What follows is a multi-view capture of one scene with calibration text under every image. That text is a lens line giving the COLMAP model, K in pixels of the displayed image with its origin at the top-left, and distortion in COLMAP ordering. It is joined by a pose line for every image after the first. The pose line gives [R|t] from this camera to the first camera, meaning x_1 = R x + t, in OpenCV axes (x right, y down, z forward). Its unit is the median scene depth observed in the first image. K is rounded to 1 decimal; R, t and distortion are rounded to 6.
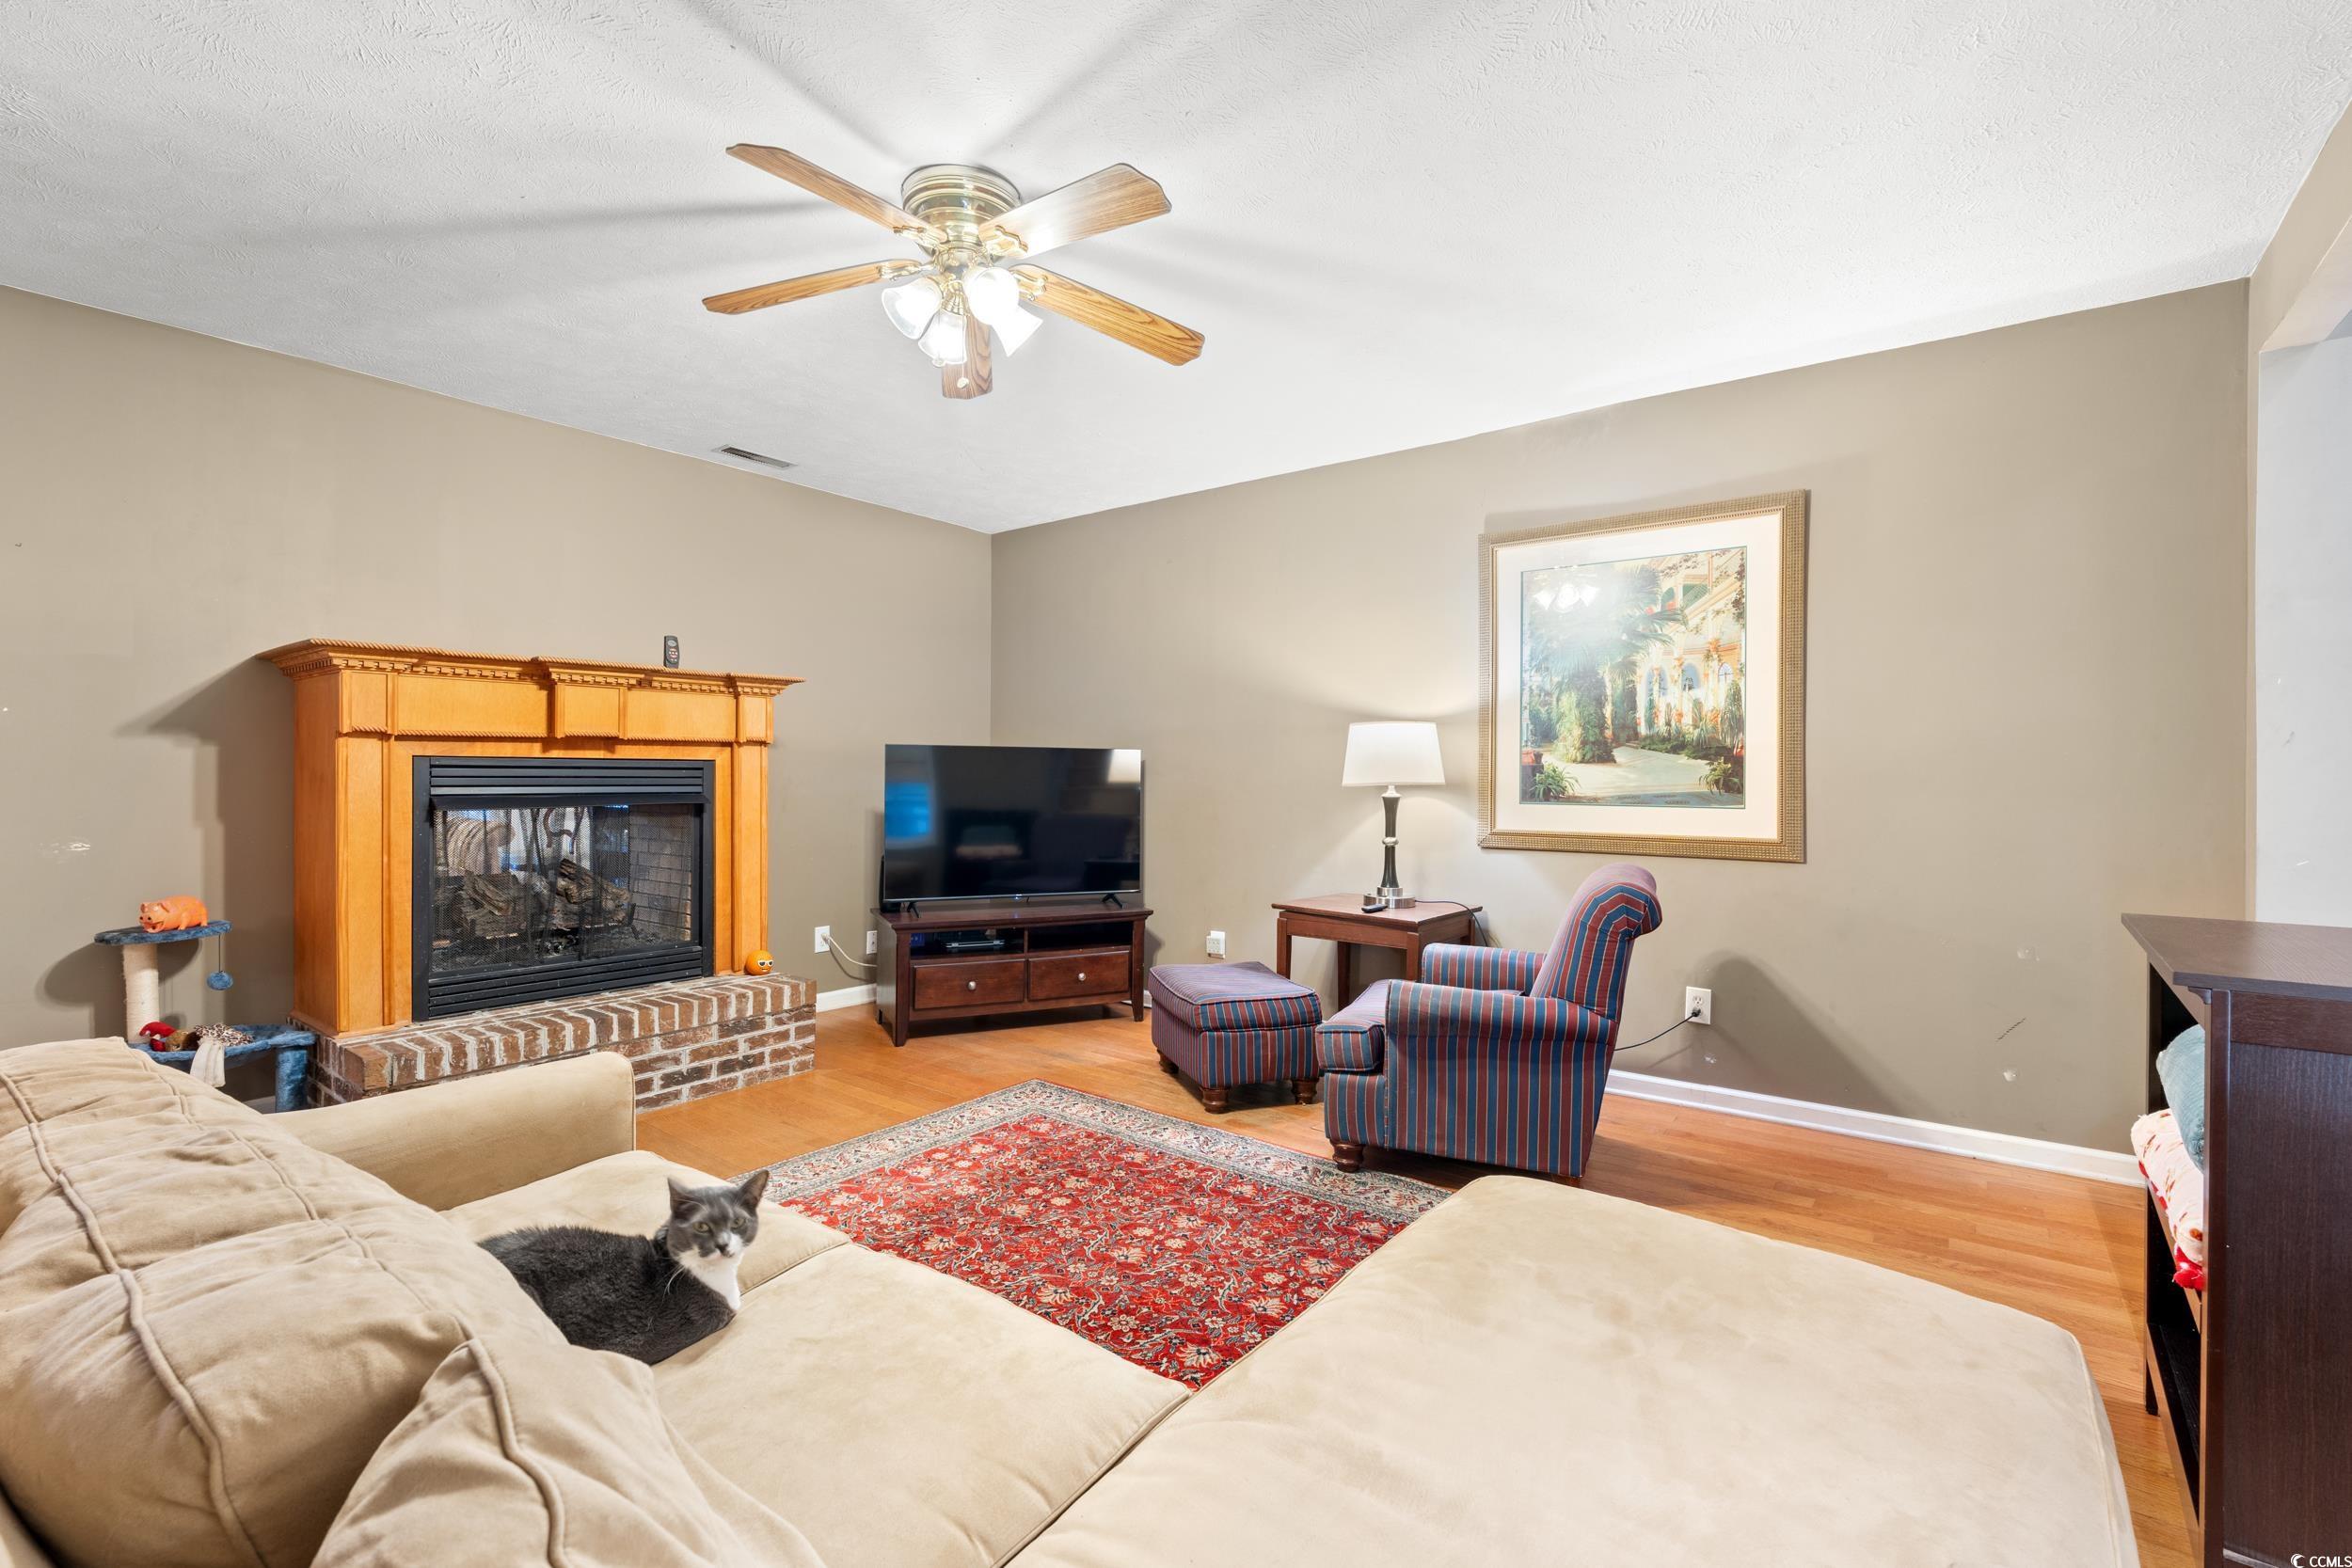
lens RADIAL K [[1025.4, 0, 1174.2], [0, 1025.4, 782.0], [0, 0, 1]] dist [0.001088, 0.000195]
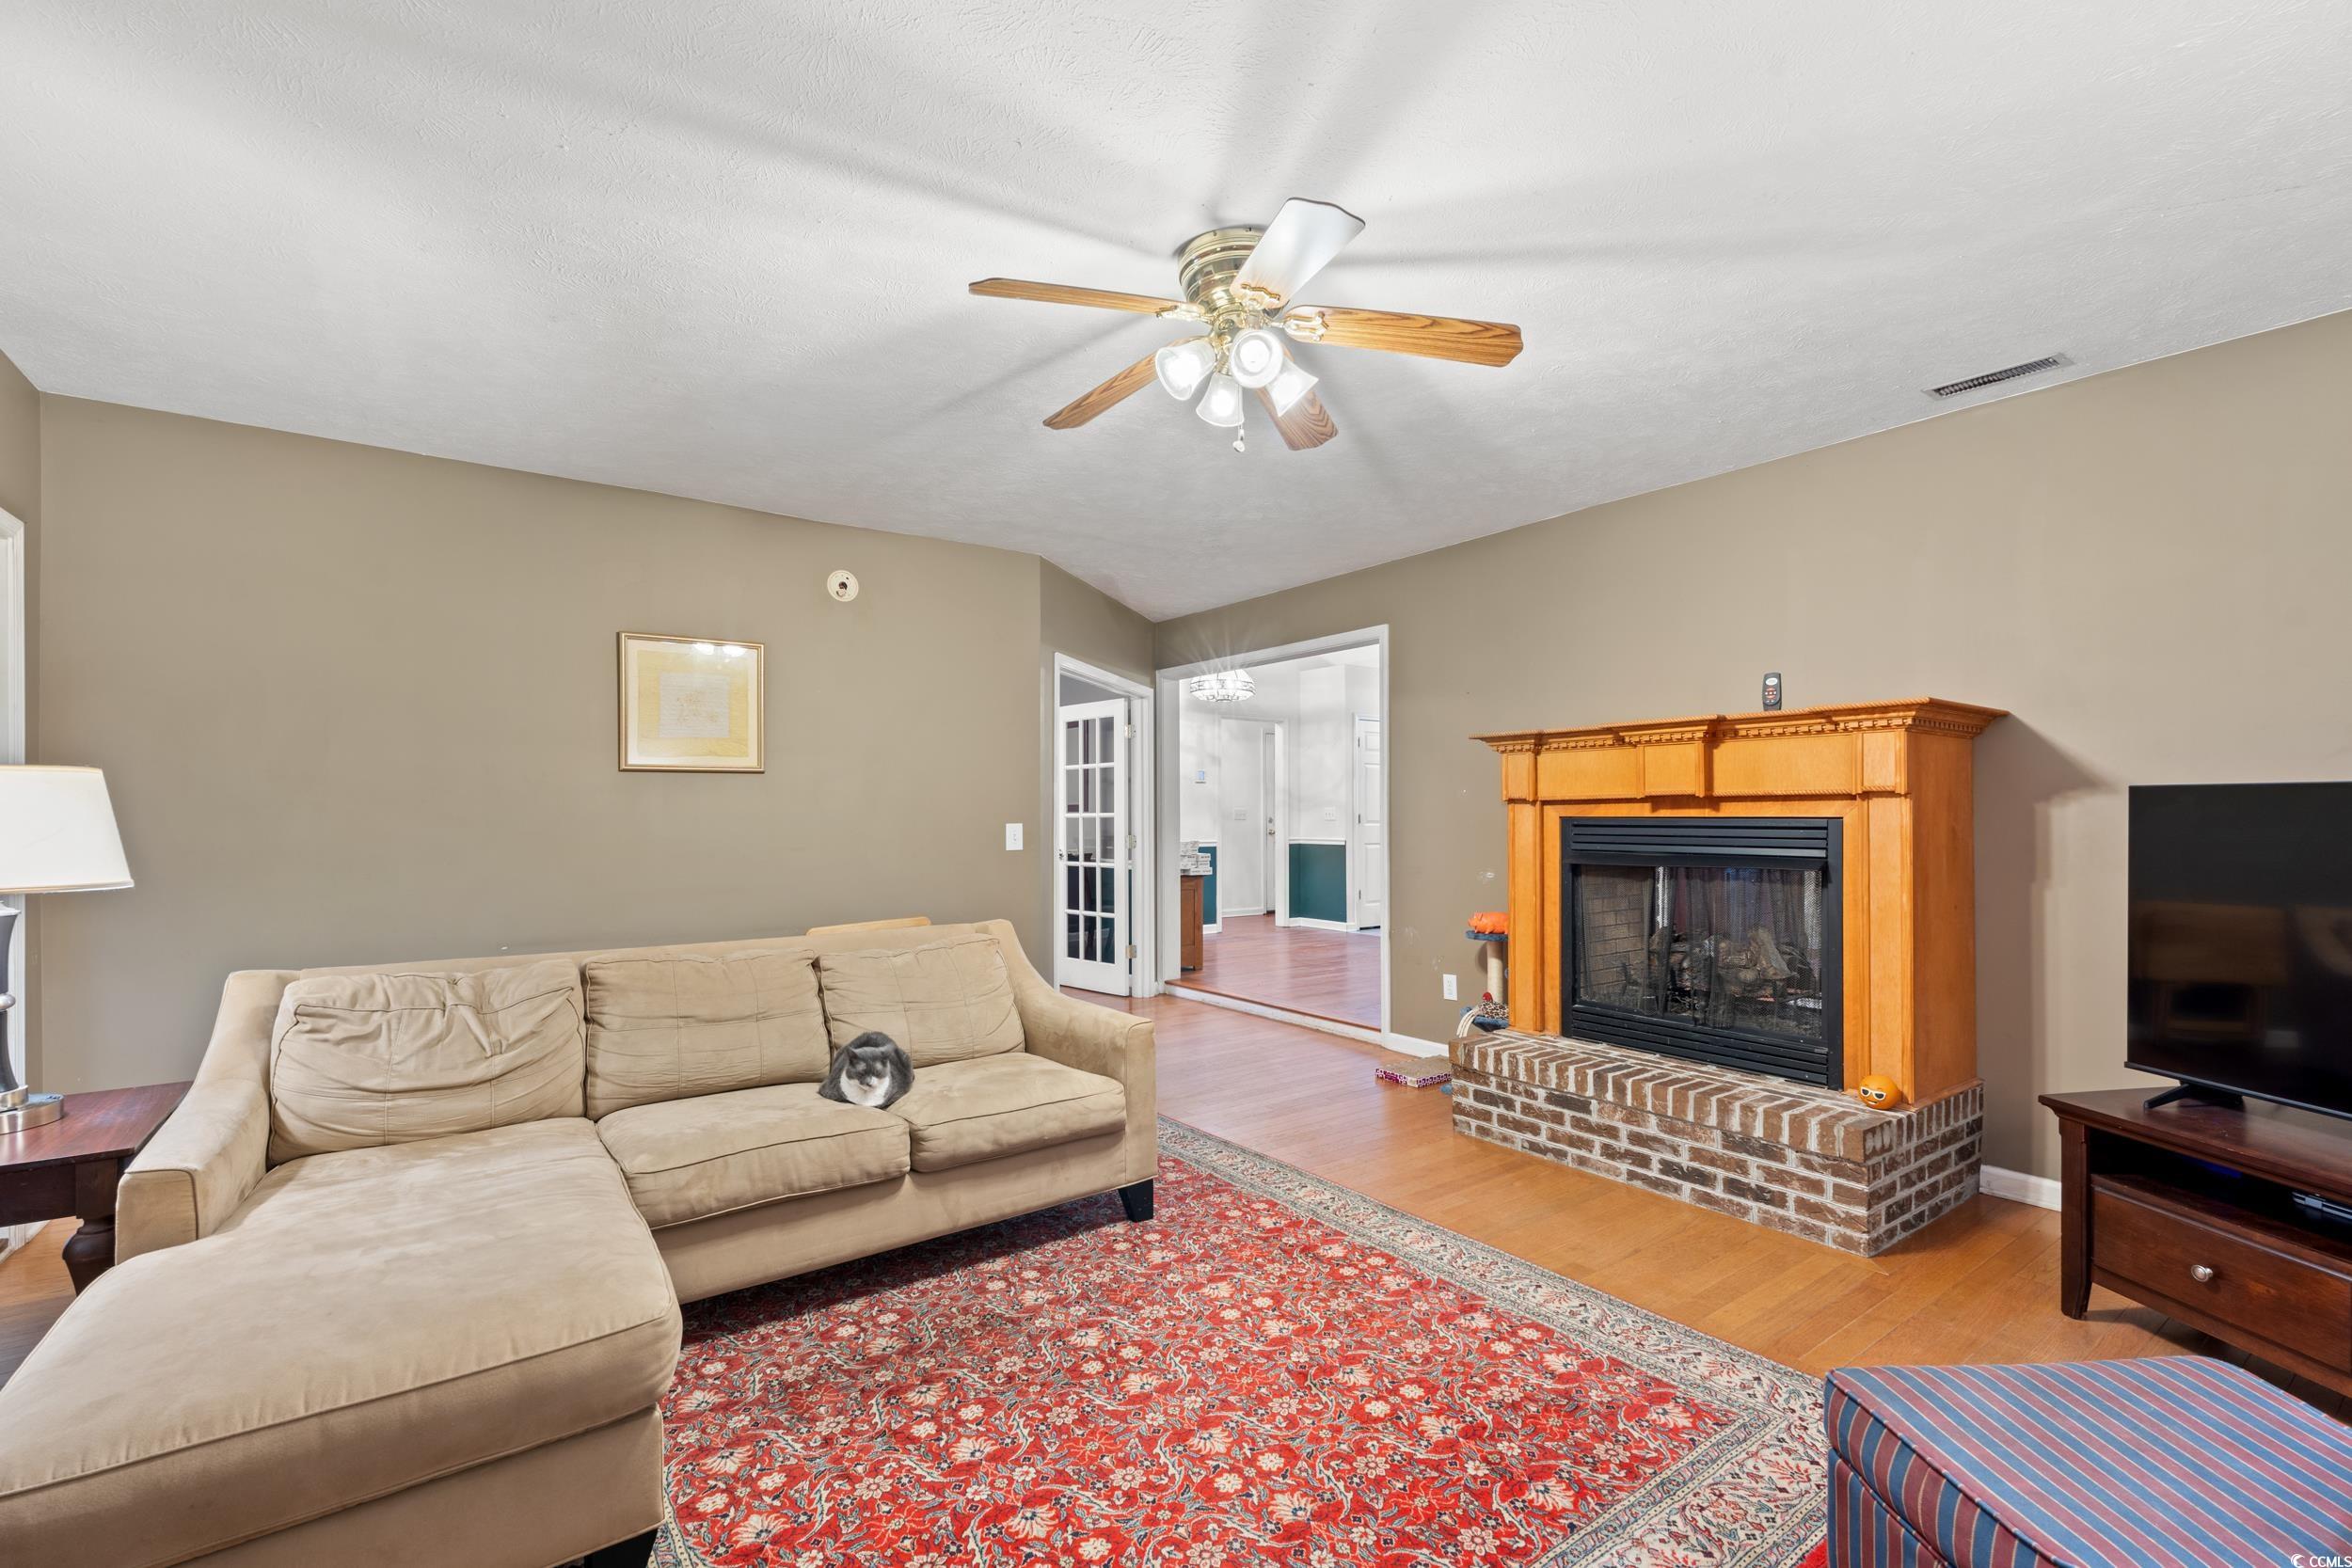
lens RADIAL K [[1025.4, 0, 1170.7], [0, 1025.4, 816.5], [0, 0, 1]] dist [0.001088, 0.000195]
pose [[-0.281334, -0.000880, -0.959609, 0.514923], [-0.003732, 0.999993, 0.000177, -0.023144], [0.959603, 0.003631, -0.281336, 0.827942]]
